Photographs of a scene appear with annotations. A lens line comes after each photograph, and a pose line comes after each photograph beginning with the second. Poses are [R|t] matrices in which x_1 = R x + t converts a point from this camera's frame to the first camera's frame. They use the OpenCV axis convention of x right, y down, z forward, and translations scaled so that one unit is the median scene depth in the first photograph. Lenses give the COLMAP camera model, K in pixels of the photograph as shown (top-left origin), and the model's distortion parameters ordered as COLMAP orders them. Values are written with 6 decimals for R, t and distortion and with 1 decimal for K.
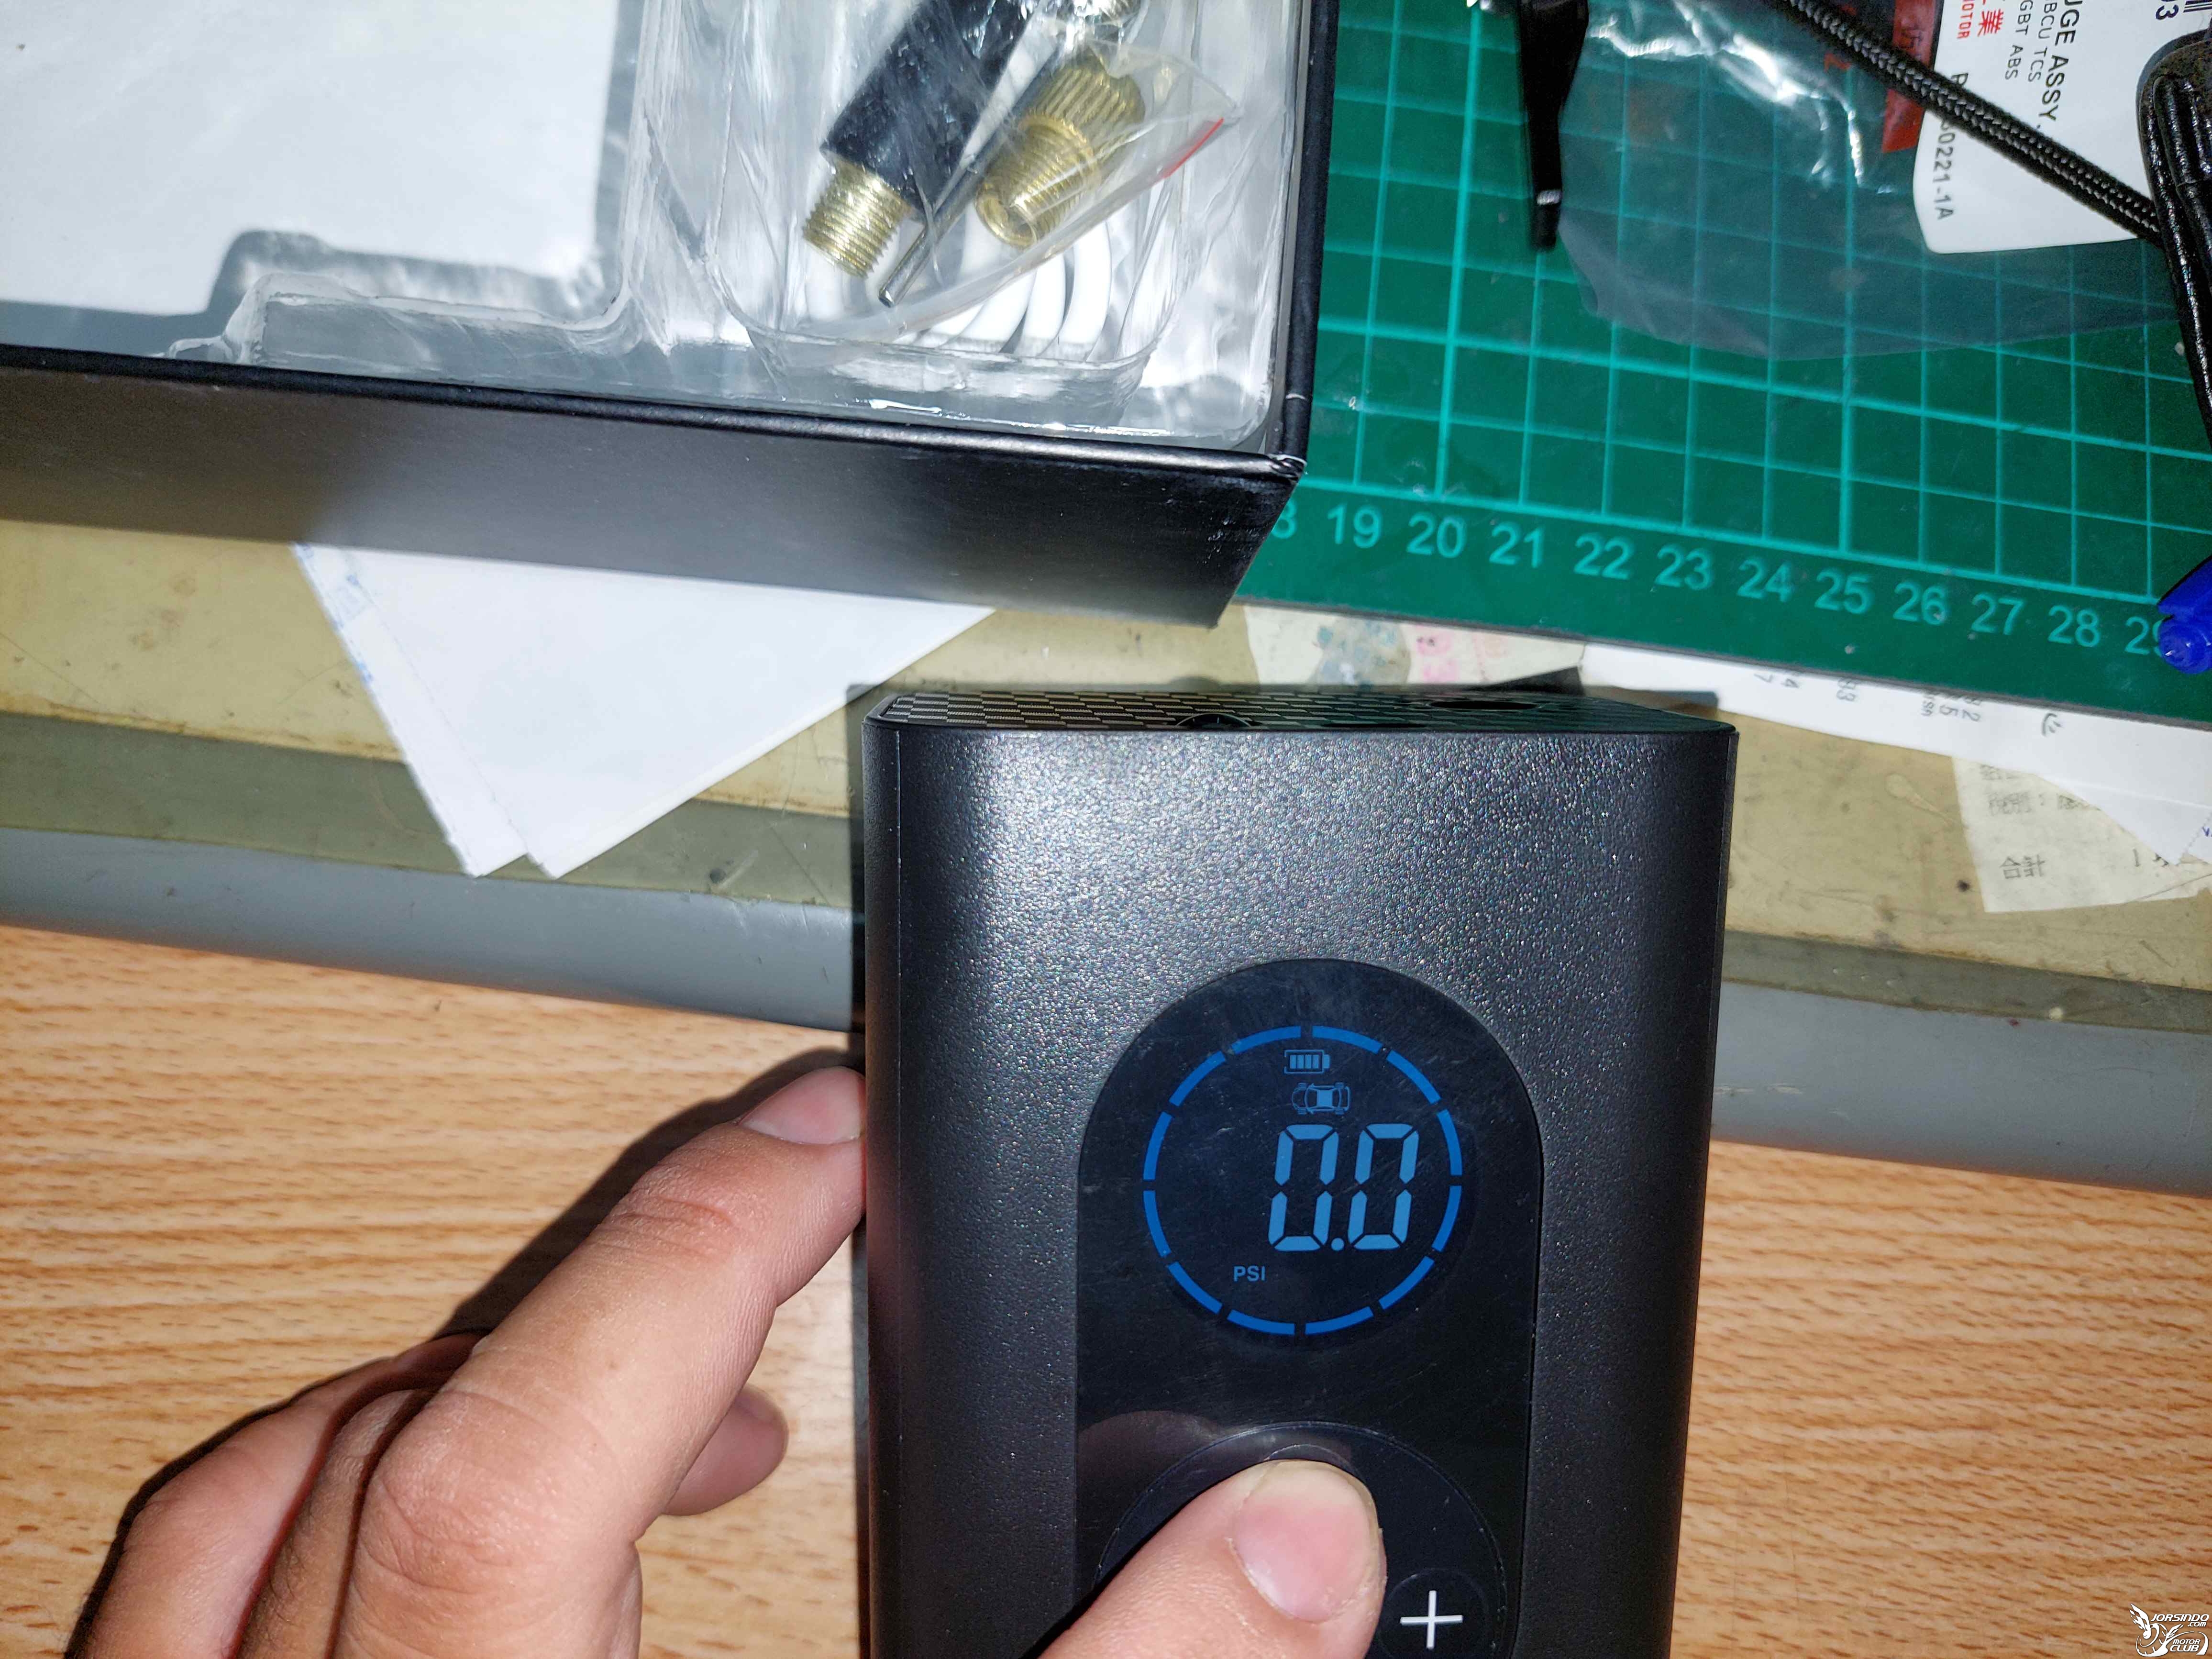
lens RADIAL K [[1668.3, 0, 1106.4], [0, 1668.3, 824.7], [0, 0, 1]] dist [-0.027277, -0.000171]
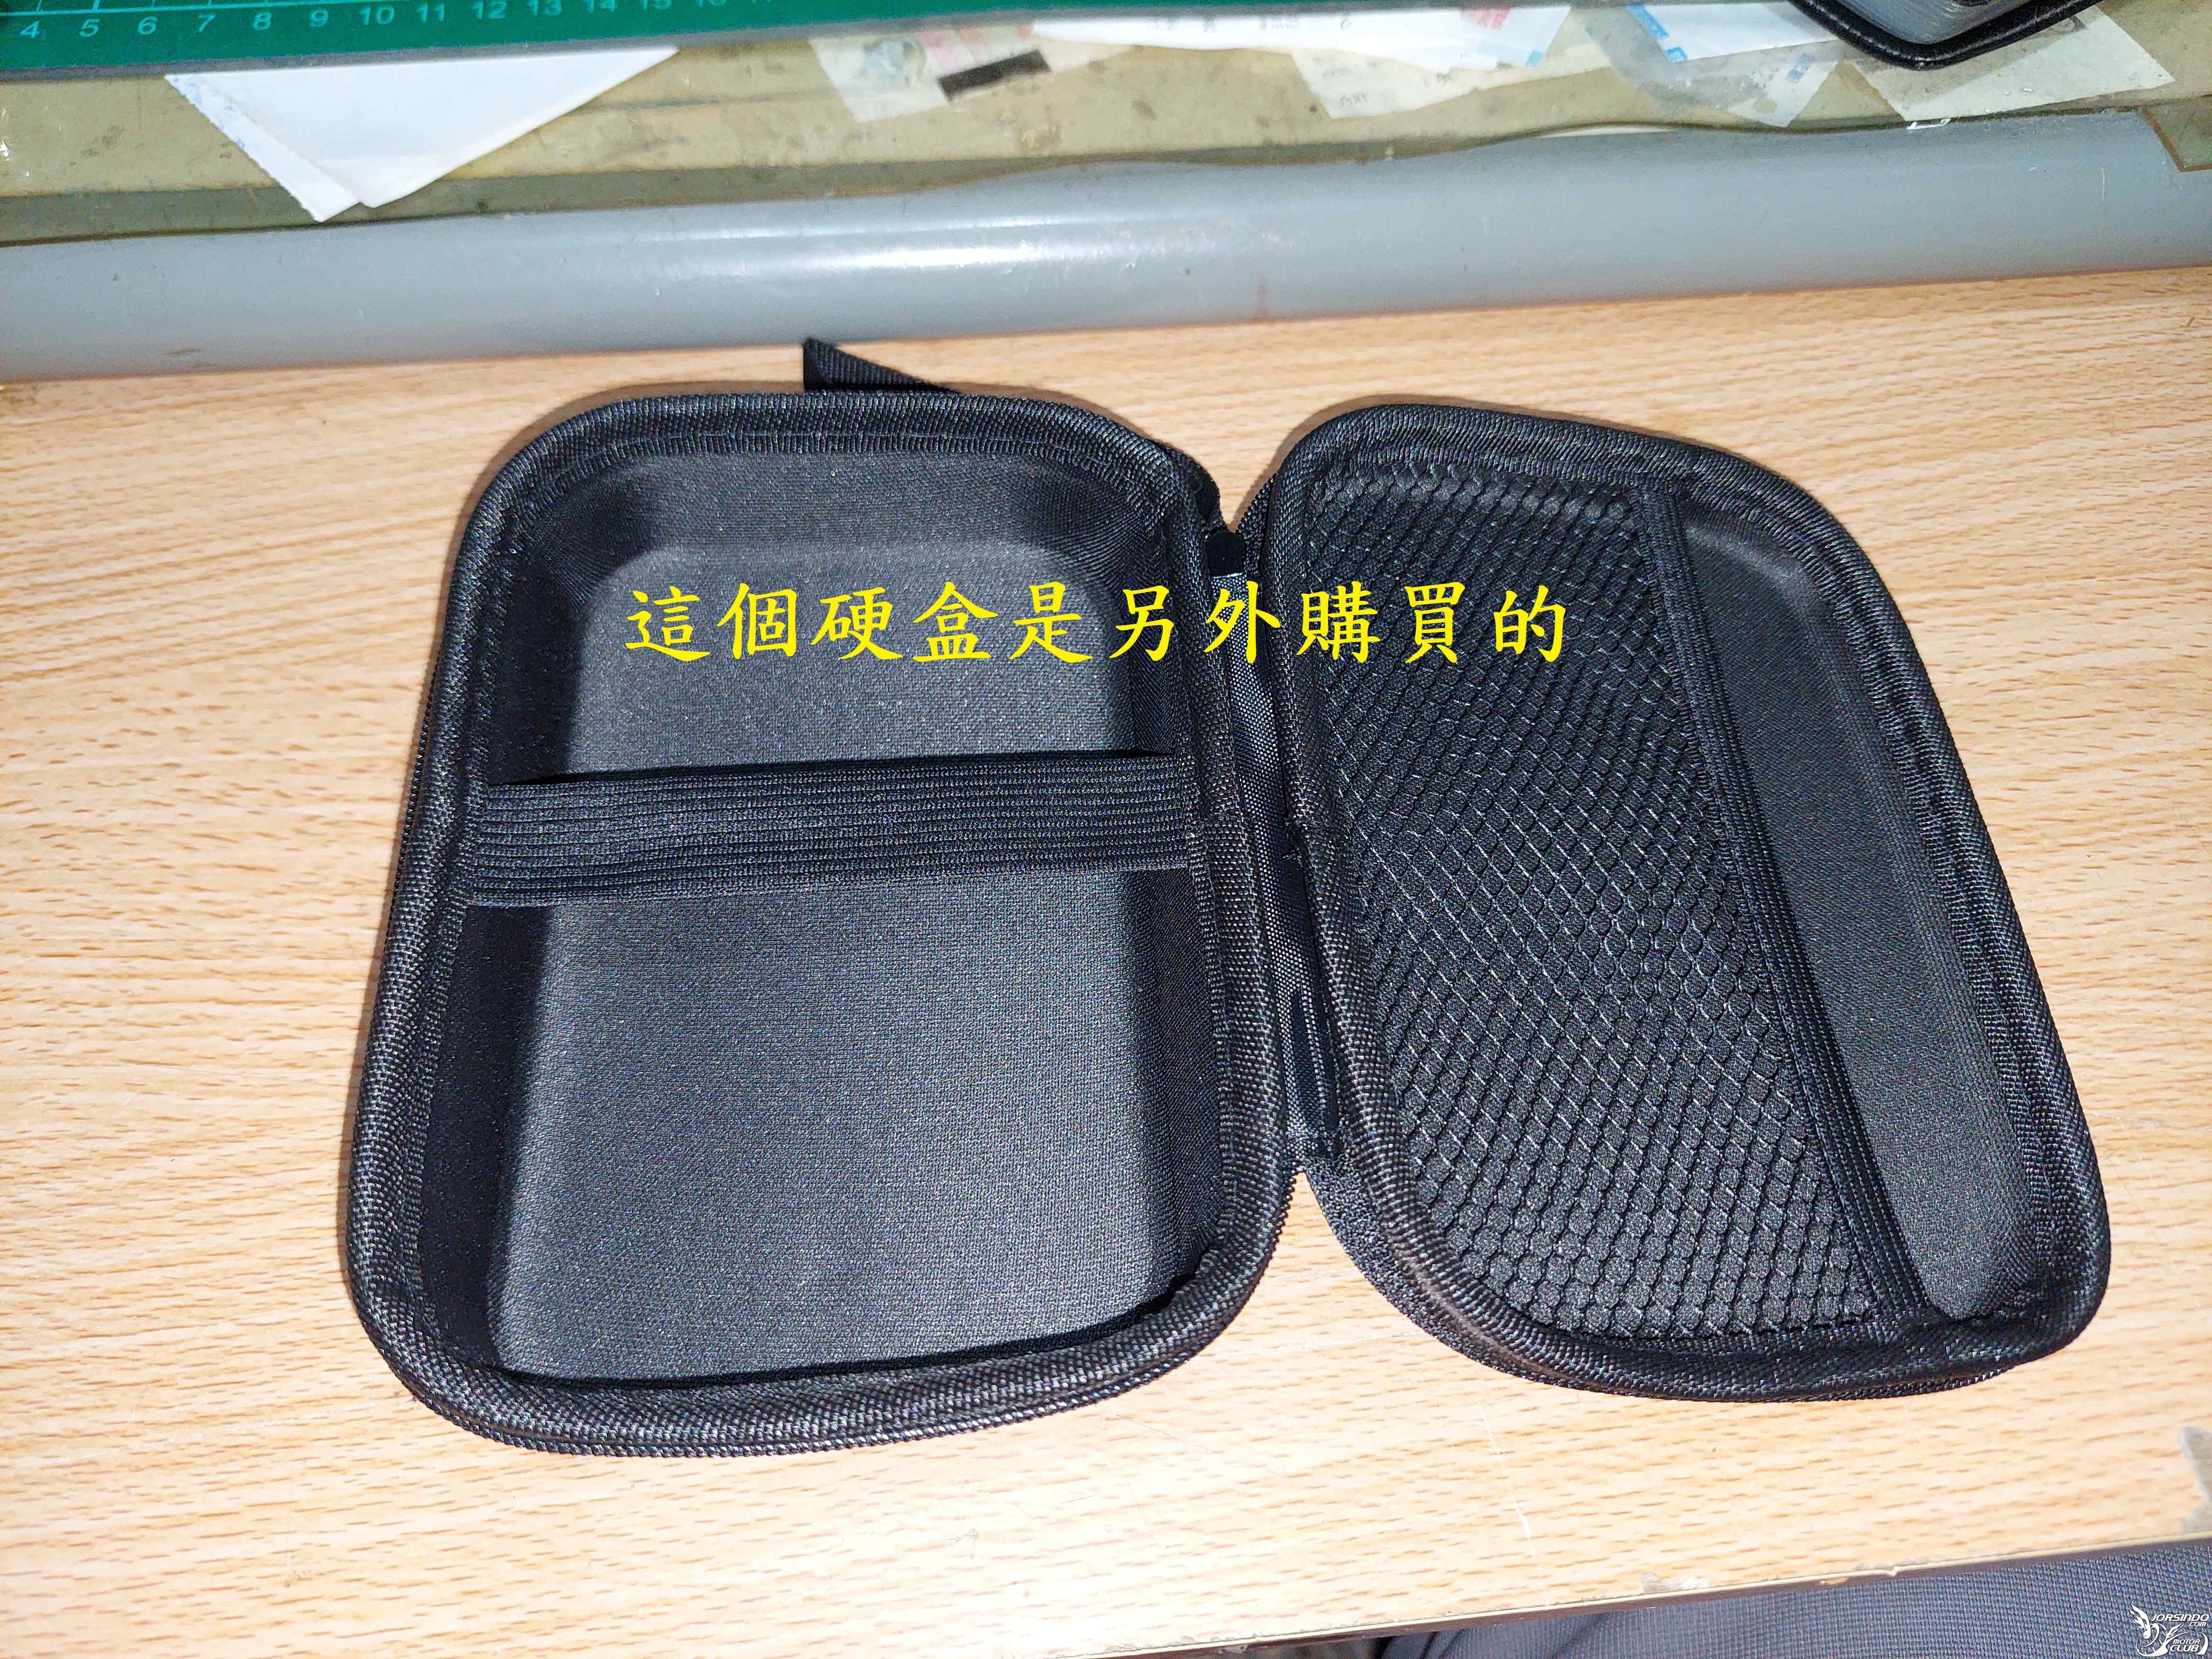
lens RADIAL K [[1593.3, 0, 1092.1], [0, 1593.3, 837.8], [0, 0, 1]] dist [-0.008779, -0.006625]
pose [[0.975631, -0.210242, 0.062791, 0.089715], [0.219412, 0.932684, -0.286284, 1.031439], [0.001625, 0.293084, 0.956085, -0.192355]]
